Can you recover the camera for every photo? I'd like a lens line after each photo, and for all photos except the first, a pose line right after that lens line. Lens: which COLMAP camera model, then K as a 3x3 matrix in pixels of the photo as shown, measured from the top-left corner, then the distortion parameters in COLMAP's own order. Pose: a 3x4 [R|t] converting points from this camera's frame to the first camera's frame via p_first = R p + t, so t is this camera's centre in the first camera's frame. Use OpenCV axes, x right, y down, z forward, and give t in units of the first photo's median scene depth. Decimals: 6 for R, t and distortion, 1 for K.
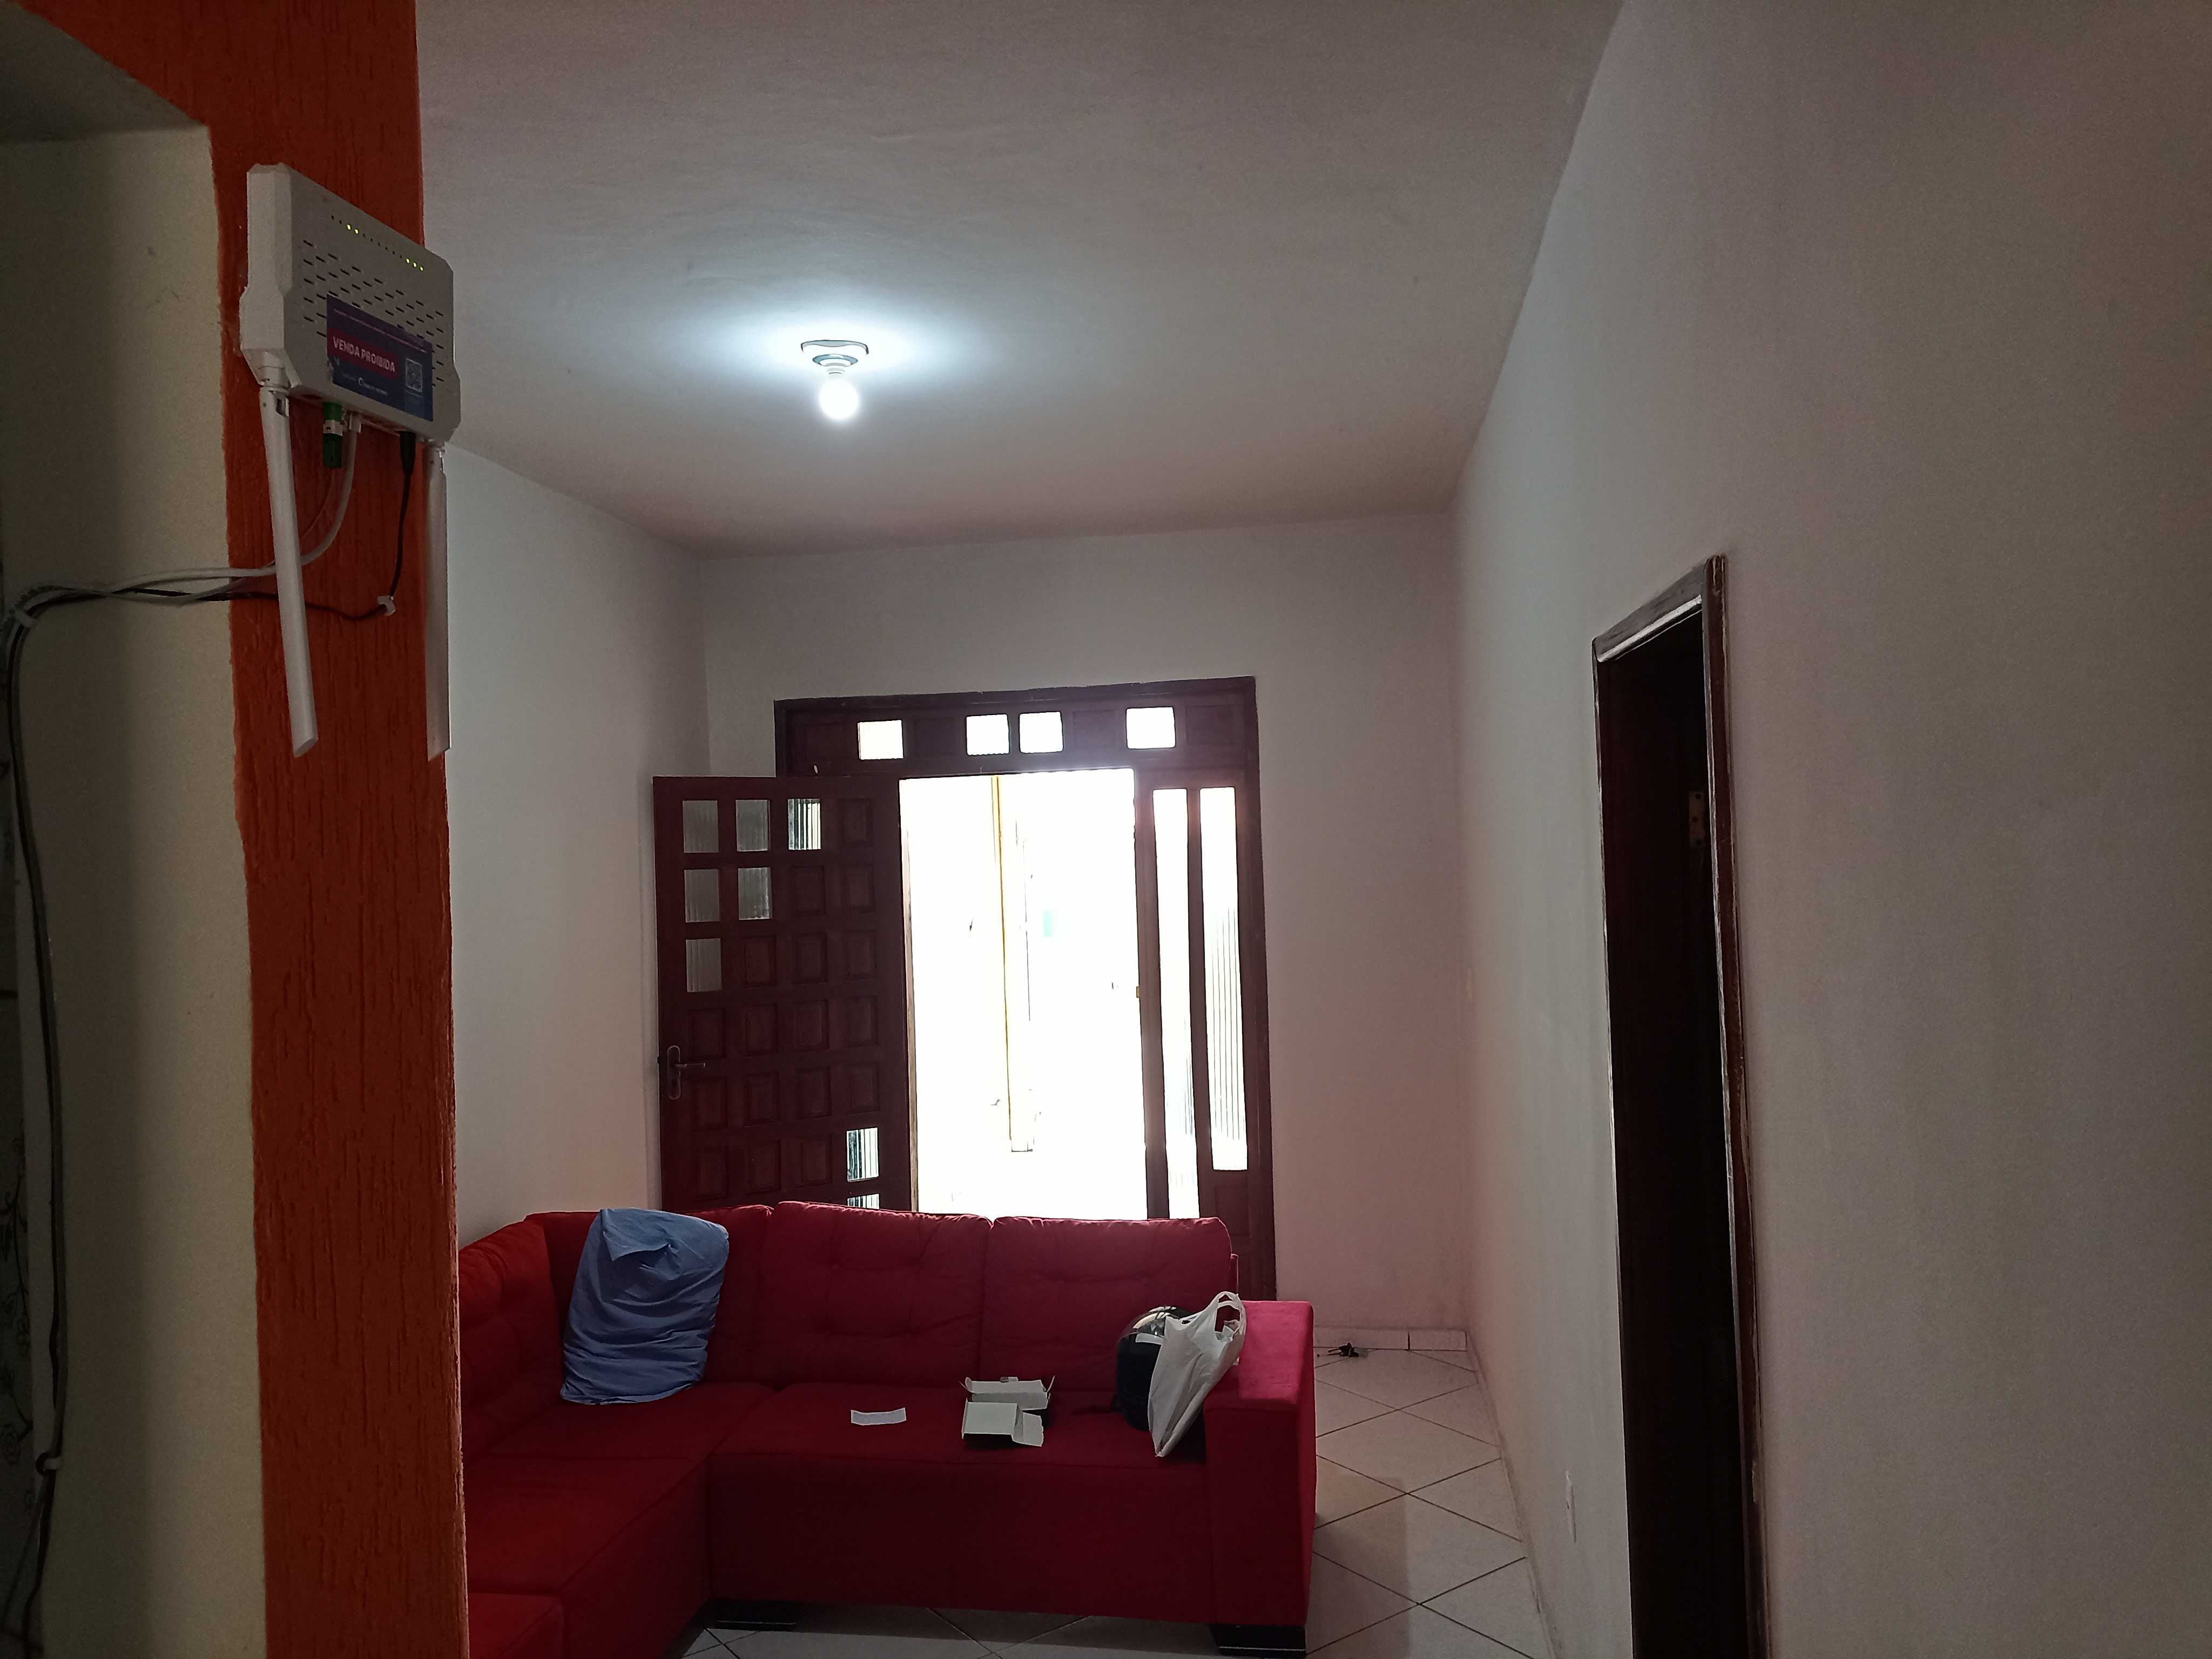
lens RADIAL K [[1728.8, 0, 1104.3], [0, 1728.8, 827.8], [0, 0, 1]] dist [0.031506, 0.008540]
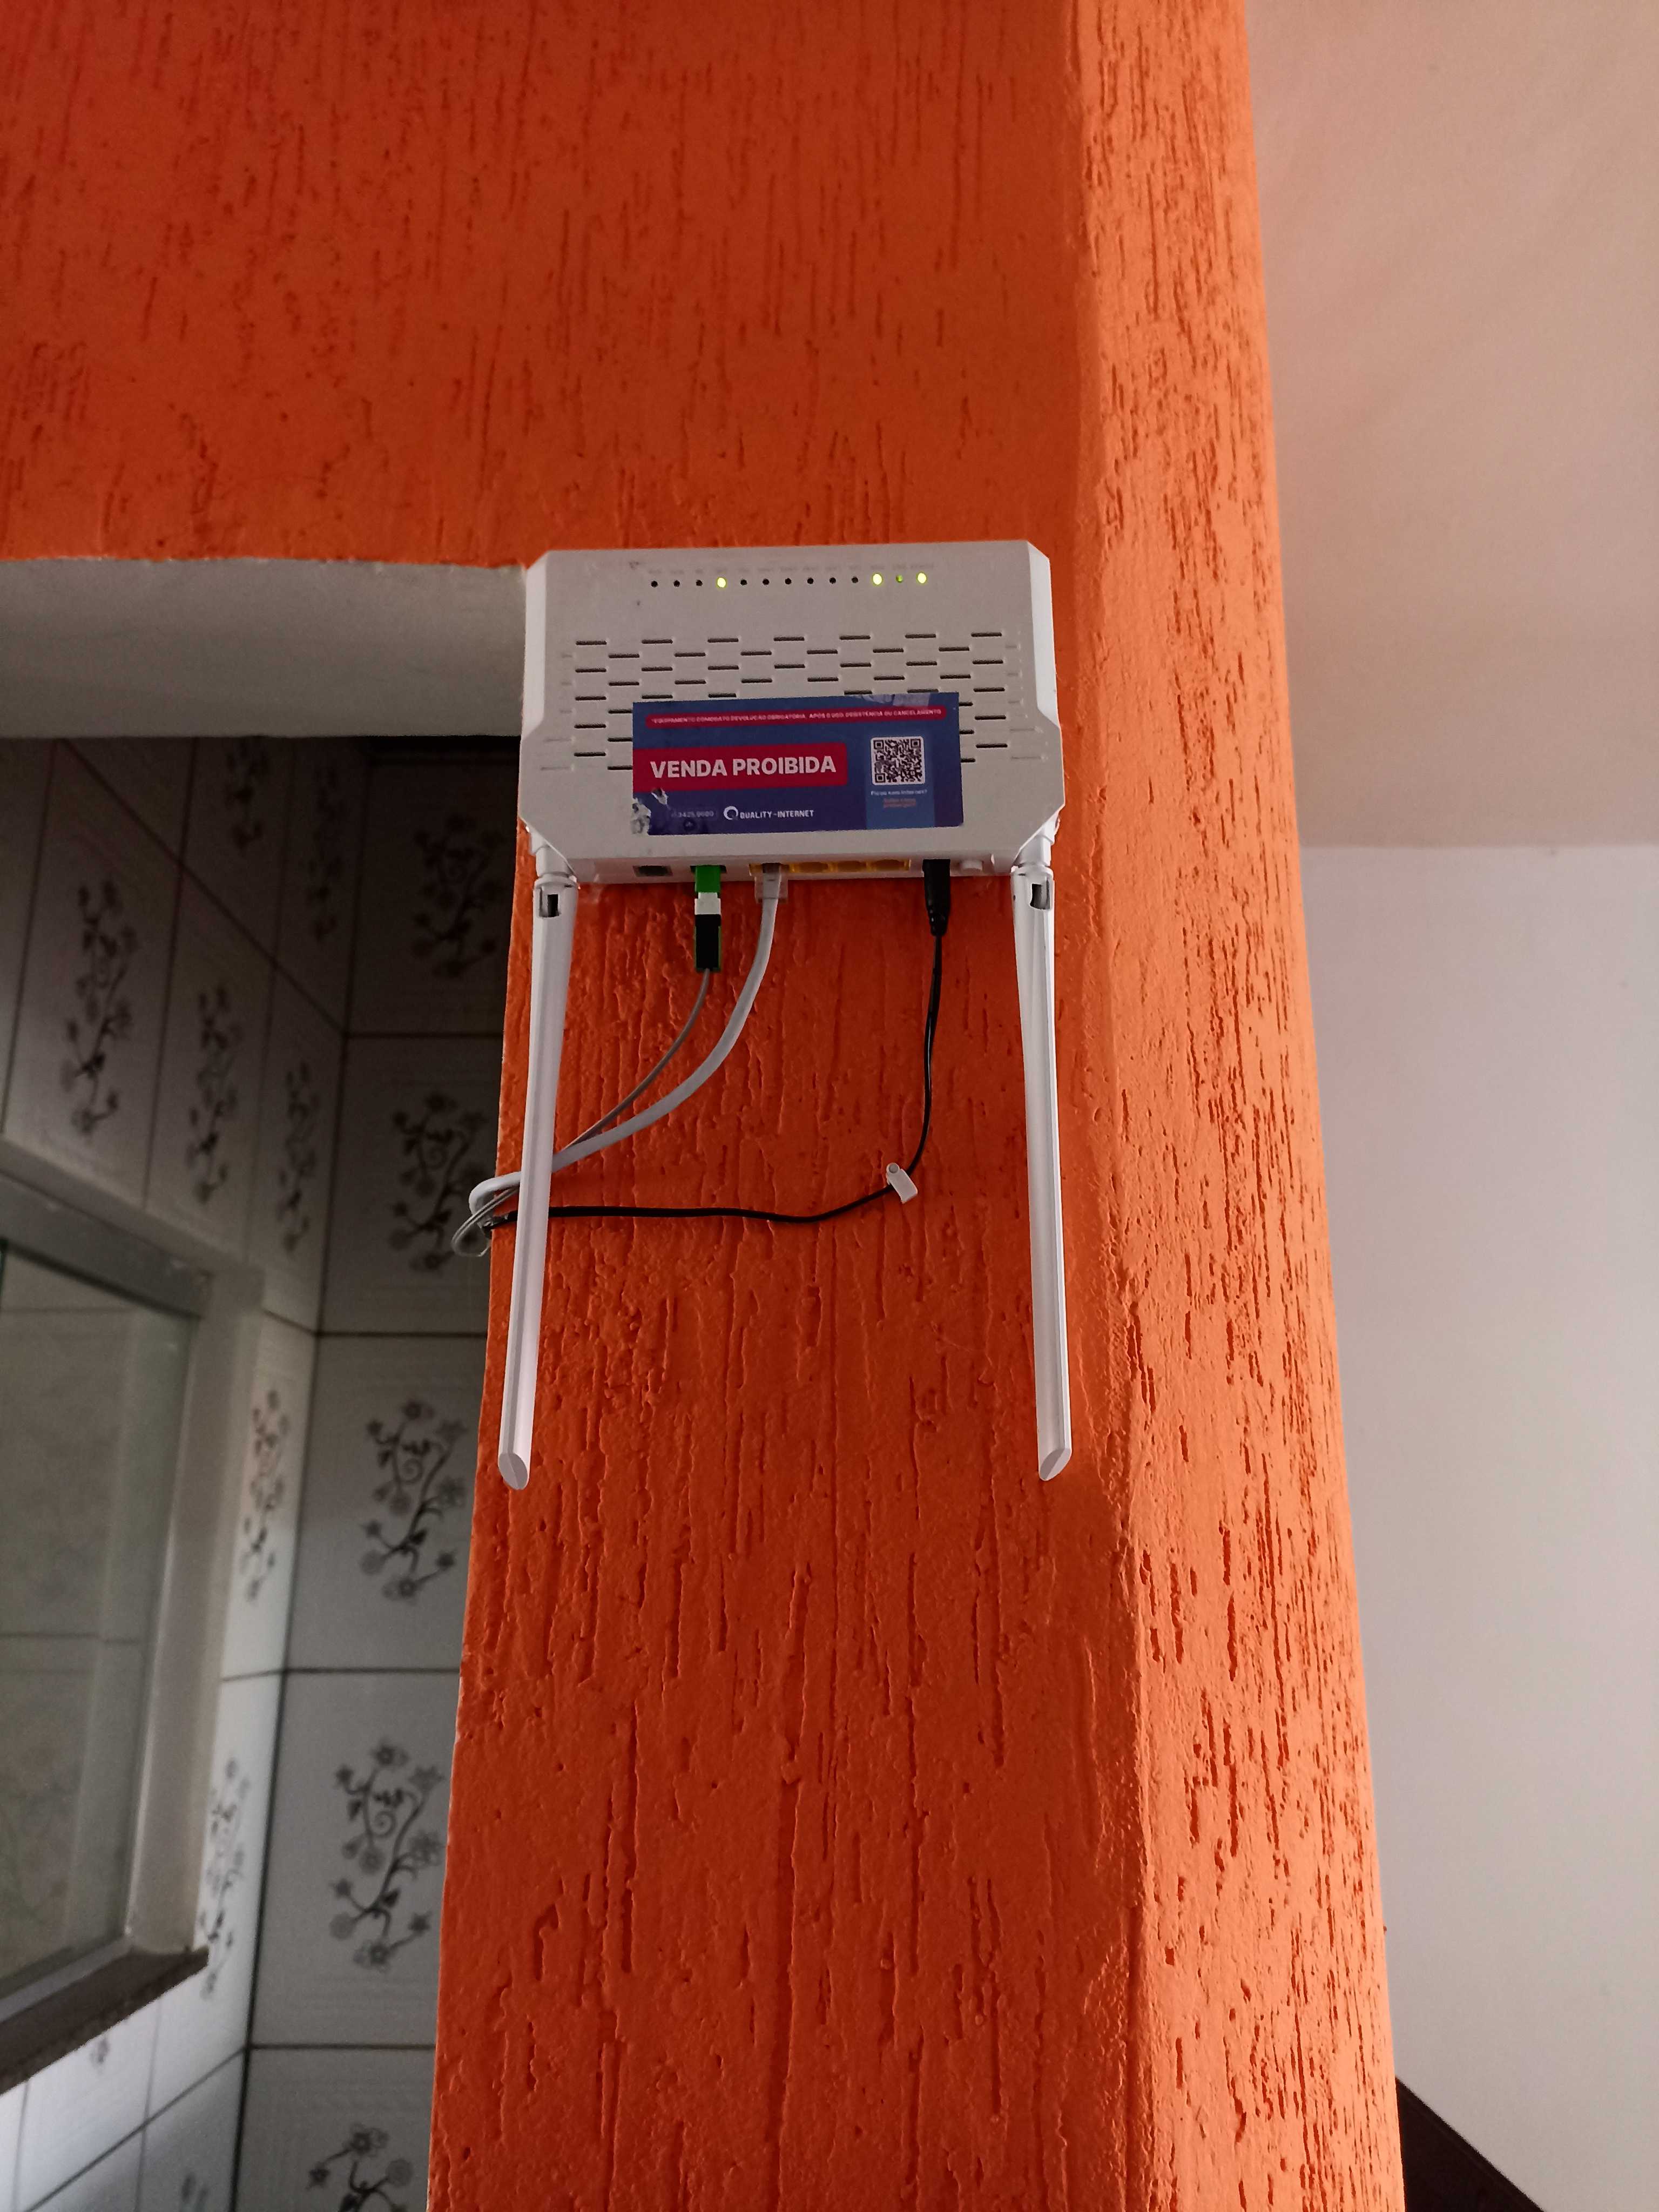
lens RADIAL K [[1728.8, 0, 827.2], [0, 1728.8, 1093.7], [0, 0, 1]] dist [0.031506, 0.008540]
pose [[0.120141, -0.241678, -0.962890, 0.104096], [-0.005426, 0.969741, -0.244075, -0.026227], [0.992742, 0.034548, 0.115194, 0.955429]]
